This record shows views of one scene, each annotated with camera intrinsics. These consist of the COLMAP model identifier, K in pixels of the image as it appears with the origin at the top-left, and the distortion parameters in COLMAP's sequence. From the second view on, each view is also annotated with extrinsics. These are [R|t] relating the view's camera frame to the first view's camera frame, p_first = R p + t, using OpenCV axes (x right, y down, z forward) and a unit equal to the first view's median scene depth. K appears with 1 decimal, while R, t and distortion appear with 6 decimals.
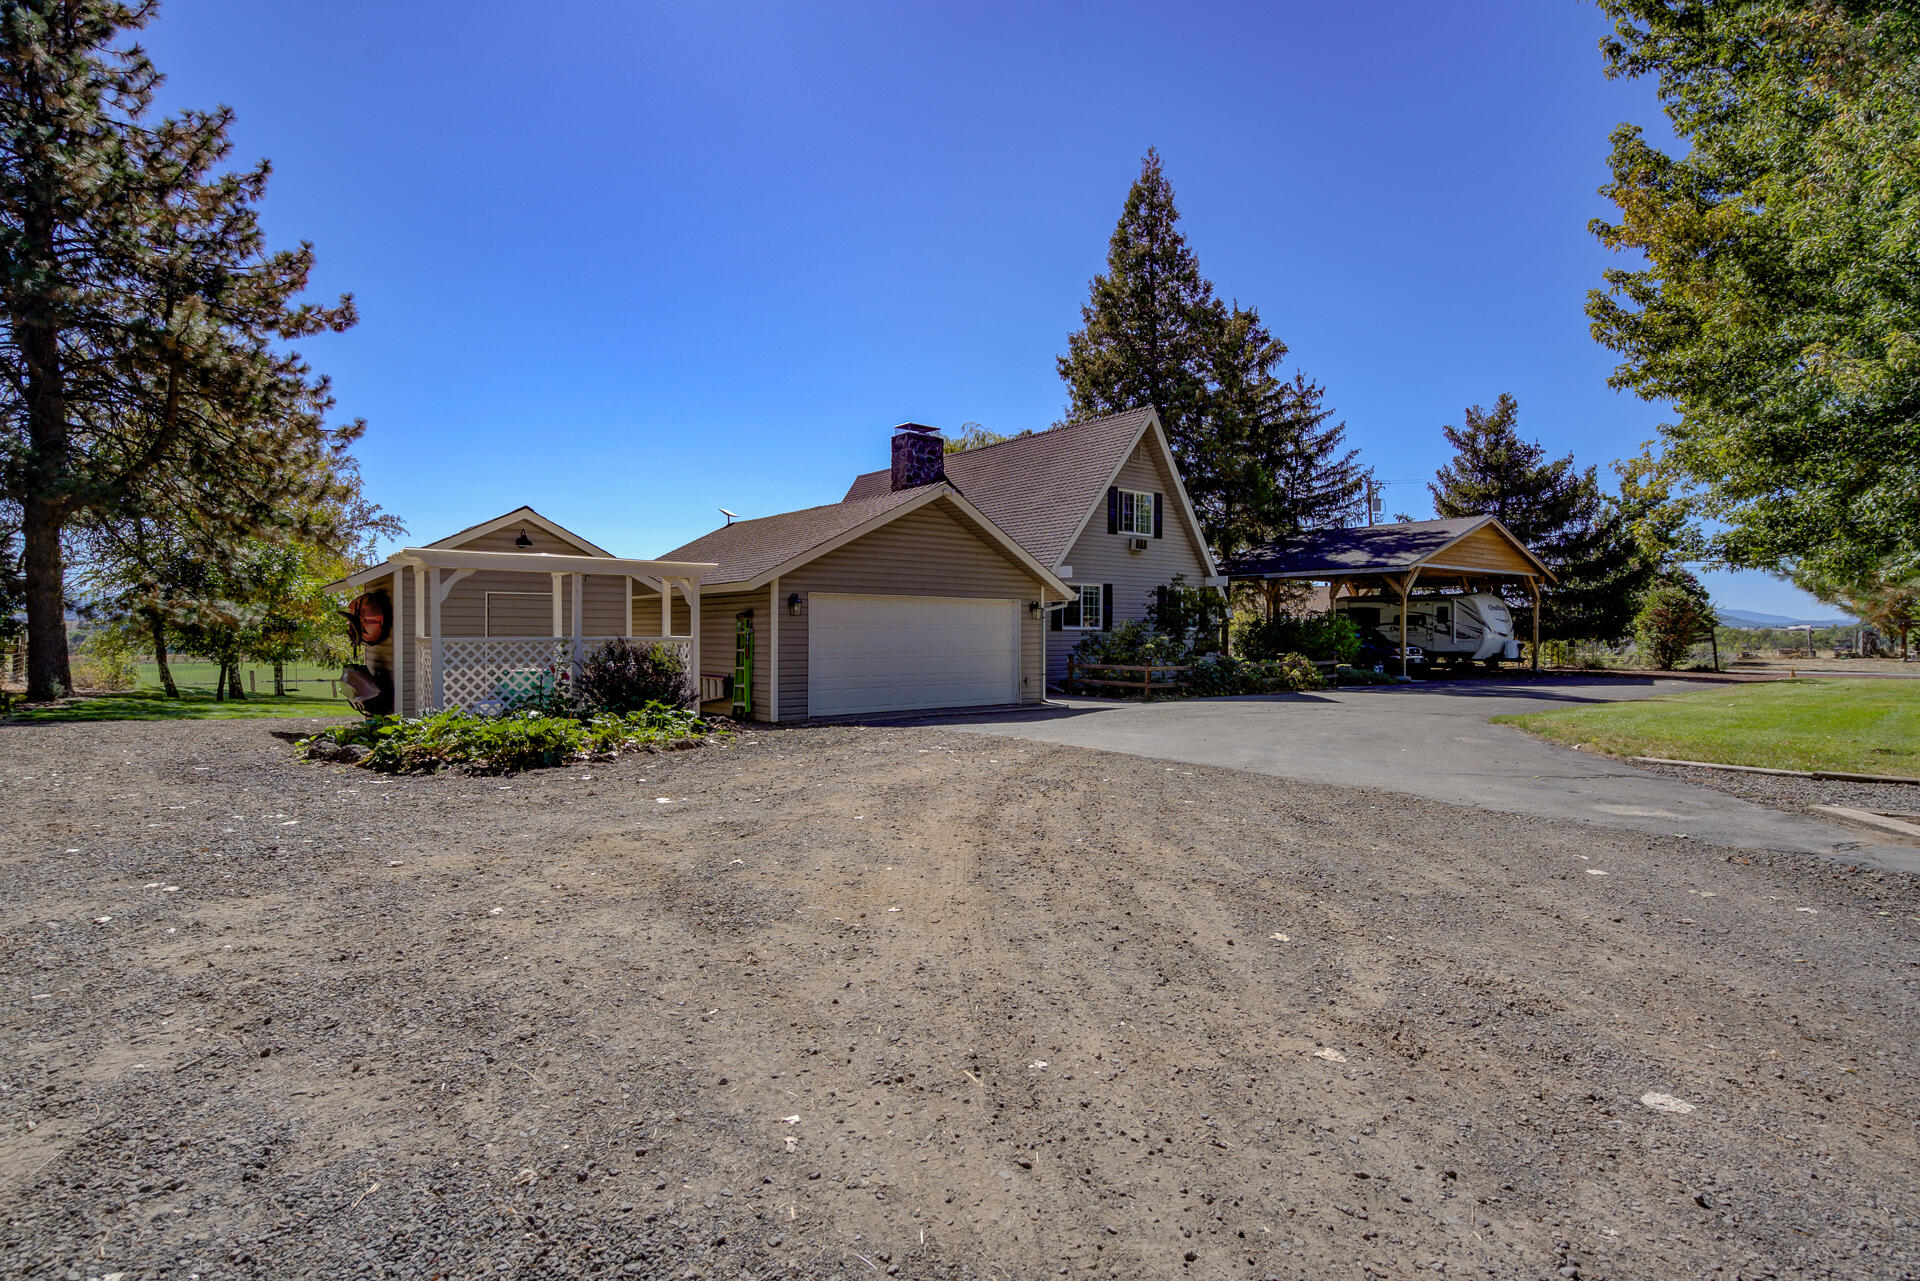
lens RADIAL K [[906.5, 0, 984.6], [0, 906.5, 647.7], [0, 0, 1]] dist [-0.015843, 0.000011]
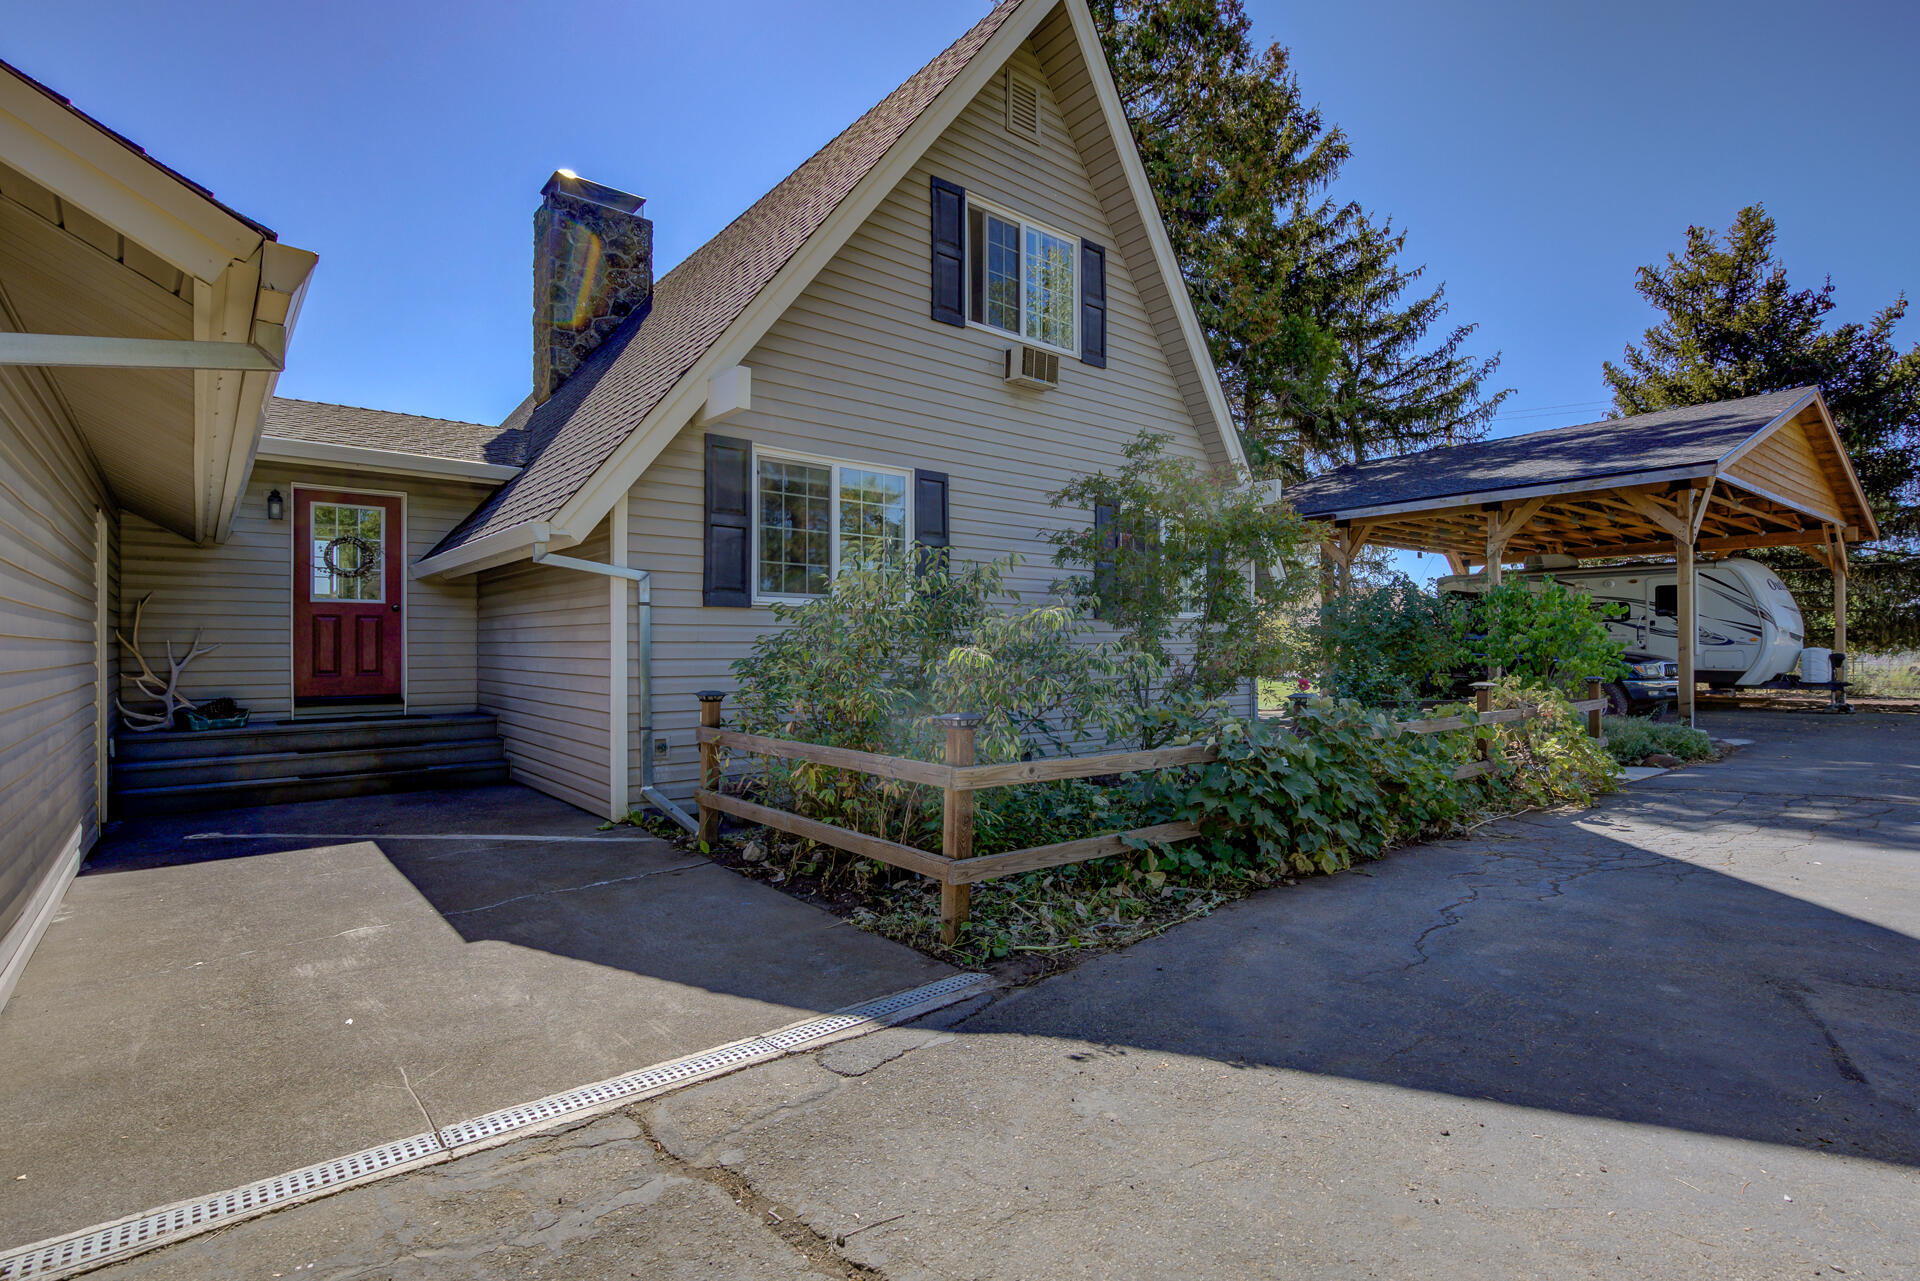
lens RADIAL K [[919.9, 0, 960.0], [0, 919.9, 640.5], [0, 0, 1]] dist [0.000520, -0.000072]
pose [[0.999819, -0.001993, -0.018930, 0.127276], [0.001515, 0.999680, -0.025247, -0.000064], [0.018974, 0.025213, 0.999502, 0.555916]]
